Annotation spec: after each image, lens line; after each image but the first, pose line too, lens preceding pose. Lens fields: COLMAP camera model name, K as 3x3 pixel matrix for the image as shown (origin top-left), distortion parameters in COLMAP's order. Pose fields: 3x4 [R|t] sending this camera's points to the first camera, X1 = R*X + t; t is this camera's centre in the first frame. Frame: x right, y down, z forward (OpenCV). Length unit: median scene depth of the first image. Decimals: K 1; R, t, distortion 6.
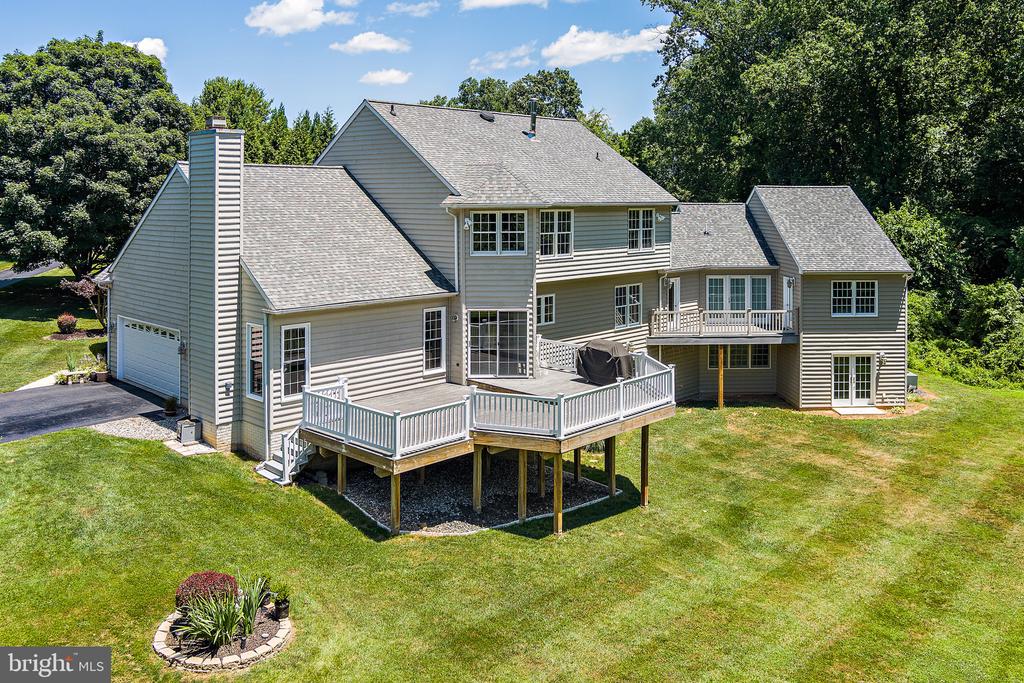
lens RADIAL K [[854.2, 0, 508.2], [0, 854.2, 188.2], [0, 0, 1]] dist [-0.005105, -0.095277]
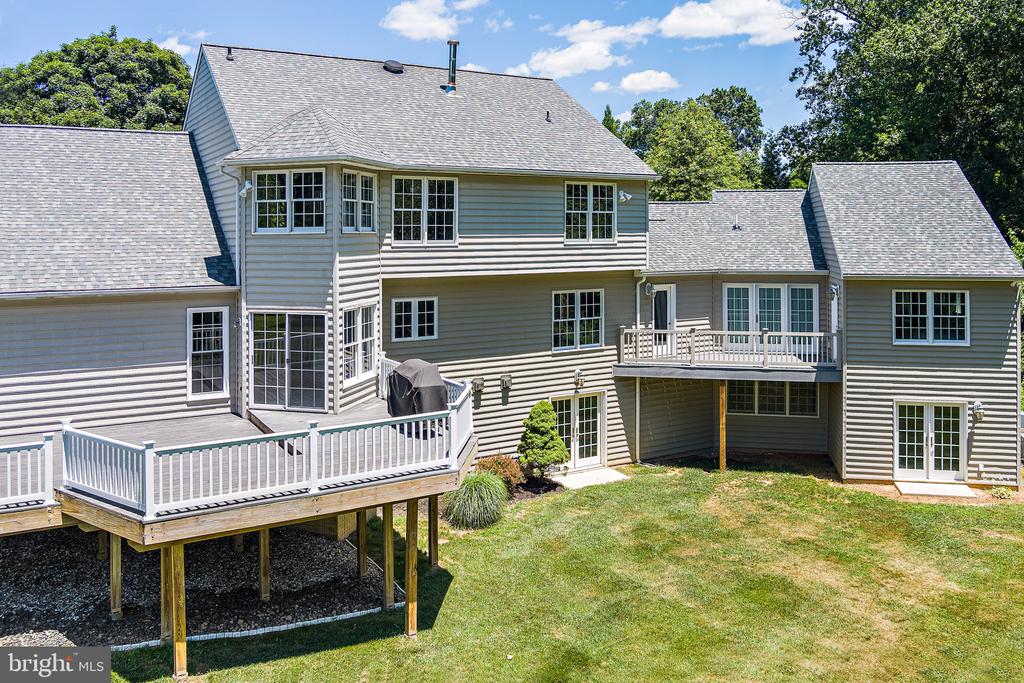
lens RADIAL K [[826.1, 0, 511.2], [0, 826.1, 210.8], [0, 0, 1]] dist [-0.035034, -0.016130]
pose [[0.967341, -0.009675, -0.253293, 0.255883], [0.006020, 0.999866, -0.015201, 0.054867], [0.253406, 0.013180, 0.967270, 0.305868]]
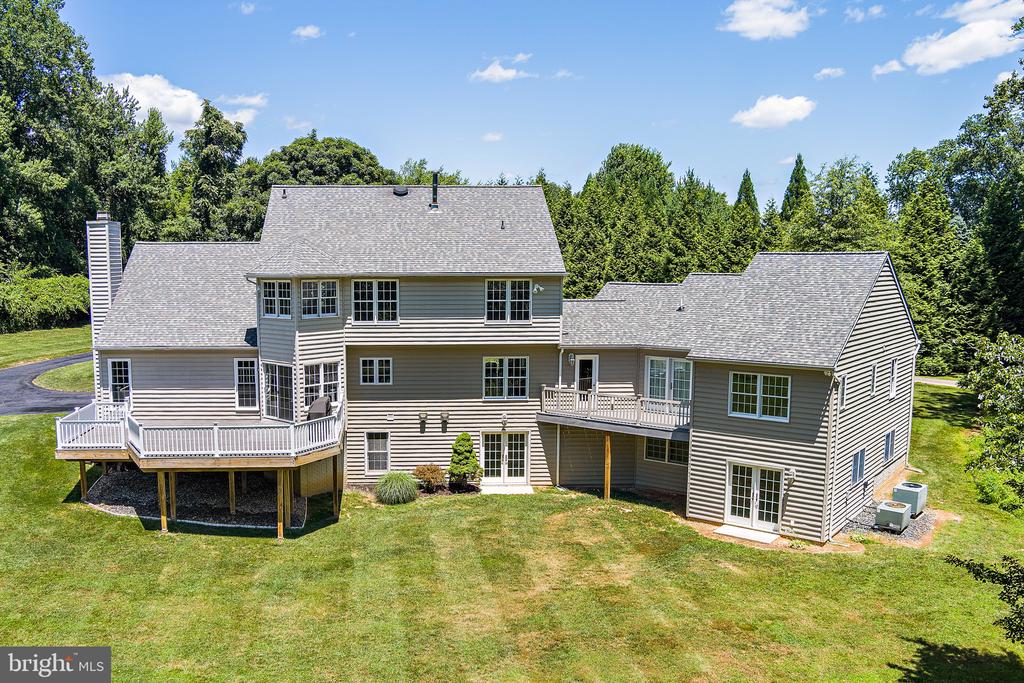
lens RADIAL K [[877.9, 0, 421.6], [0, 877.9, 341.4], [0, 0, 1]] dist [-0.047891, 0.002370]
pose [[0.729590, 0.063903, -0.680893, 0.736447], [0.009318, 0.994603, 0.103331, -0.009522], [0.683821, -0.081734, 0.725057, 0.197498]]
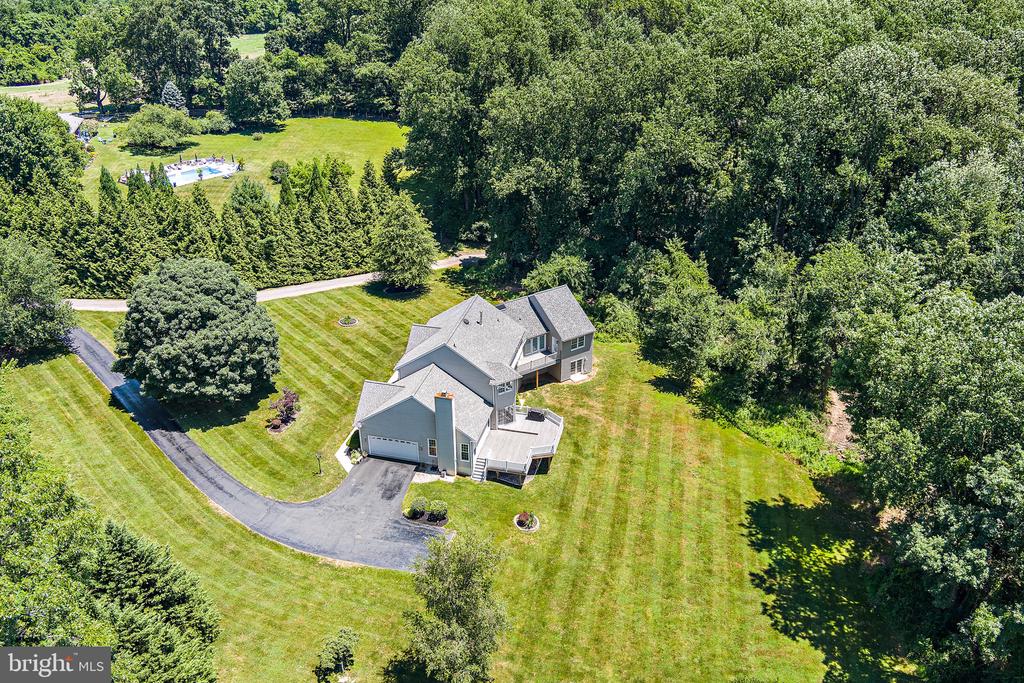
lens RADIAL K [[827.2, 0, 512.0], [0, 827.2, 341.5], [0, 0, 1]] dist [-0.067327, -0.004161]
pose [[0.860161, -0.245313, 0.447152, -1.015638], [-0.002298, 0.874856, 0.484377, -1.213418], [-0.510018, -0.417670, 0.751953, -0.957001]]
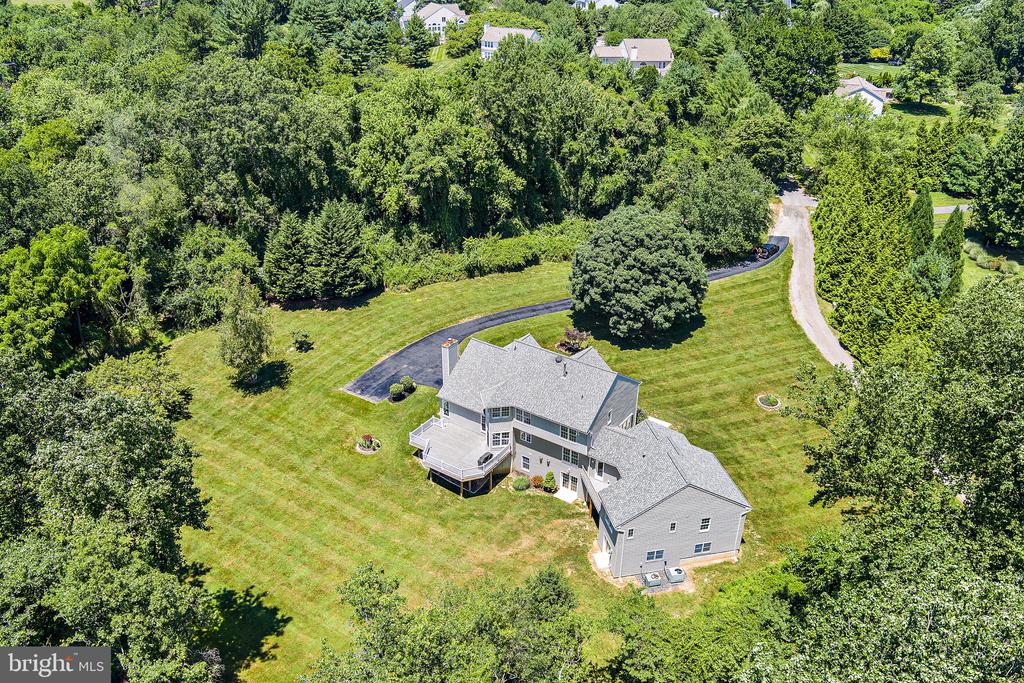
lens RADIAL K [[827.2, 0, 512.0], [0, 827.2, 341.5], [0, 0, 1]] dist [-0.067327, -0.004161]
pose [[0.187669, 0.472702, -0.861007, 1.892948], [-0.006057, 0.877122, 0.480229, -1.221035], [0.982214, -0.084909, 0.167472, 0.466762]]
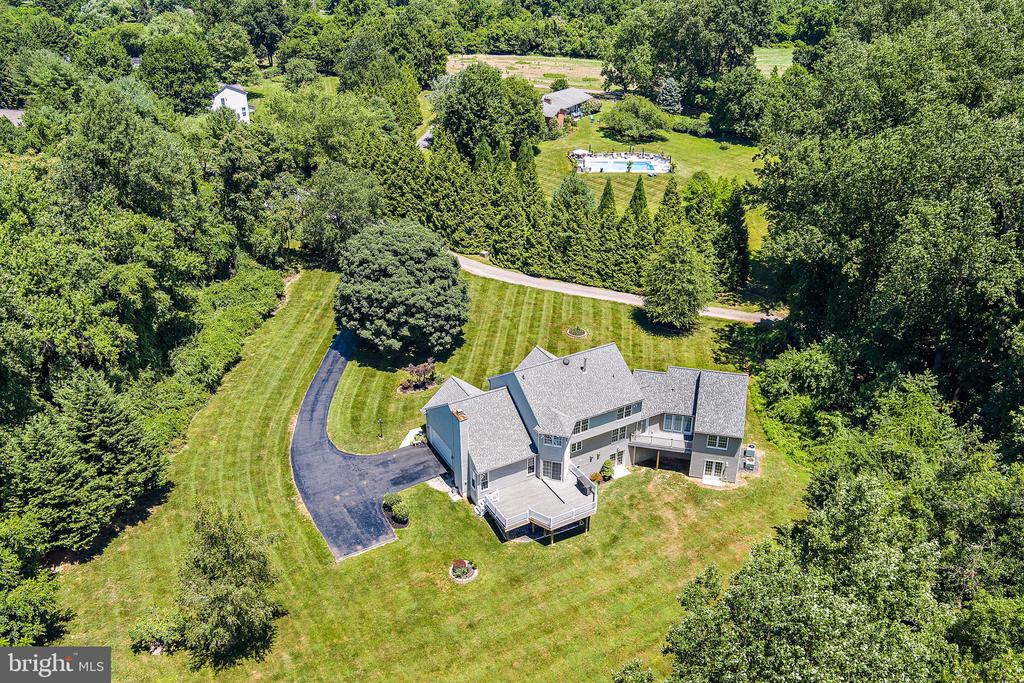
lens RADIAL K [[827.2, 0, 512.0], [0, 827.2, 341.5], [0, 0, 1]] dist [-0.067327, -0.004161]
pose [[0.959383, 0.130269, -0.250229, 0.398341], [0.005498, 0.878197, 0.478268, -1.226963], [0.282054, -0.460218, 0.841811, -0.970941]]
